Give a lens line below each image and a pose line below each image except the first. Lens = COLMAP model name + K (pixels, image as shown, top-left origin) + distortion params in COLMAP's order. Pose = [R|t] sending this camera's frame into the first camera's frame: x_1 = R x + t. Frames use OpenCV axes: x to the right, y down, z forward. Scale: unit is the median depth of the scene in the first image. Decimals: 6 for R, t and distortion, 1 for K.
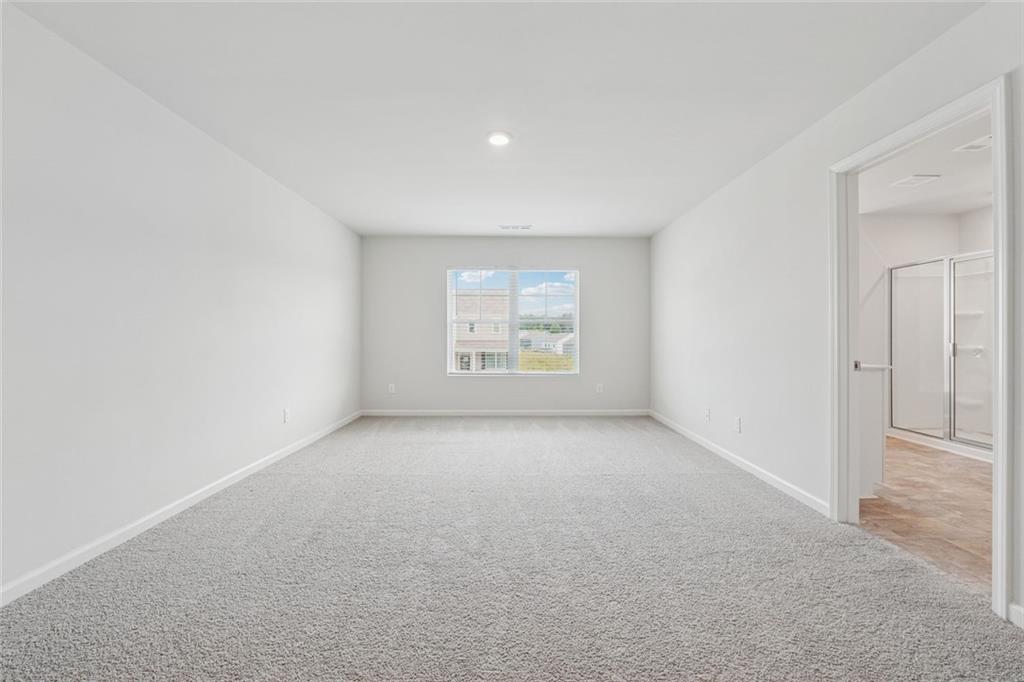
lens RADIAL K [[444.2, 0, 519.8], [0, 444.2, 334.7], [0, 0, 1]] dist [-0.024204, 0.007923]
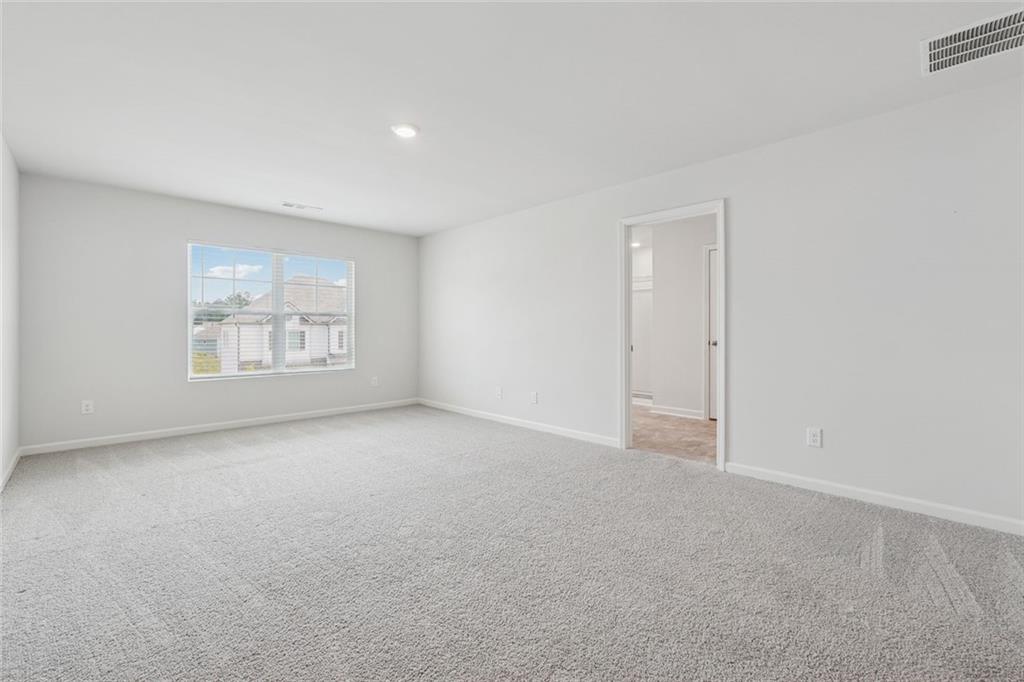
lens RADIAL K [[444.2, 0, 519.8], [0, 444.2, 334.7], [0, 0, 1]] dist [-0.024204, 0.007923]
pose [[0.719625, -0.009622, 0.694296, -0.350848], [-0.003020, 0.999851, 0.016986, -0.004129], [-0.694356, -0.014320, 0.719489, 0.070296]]
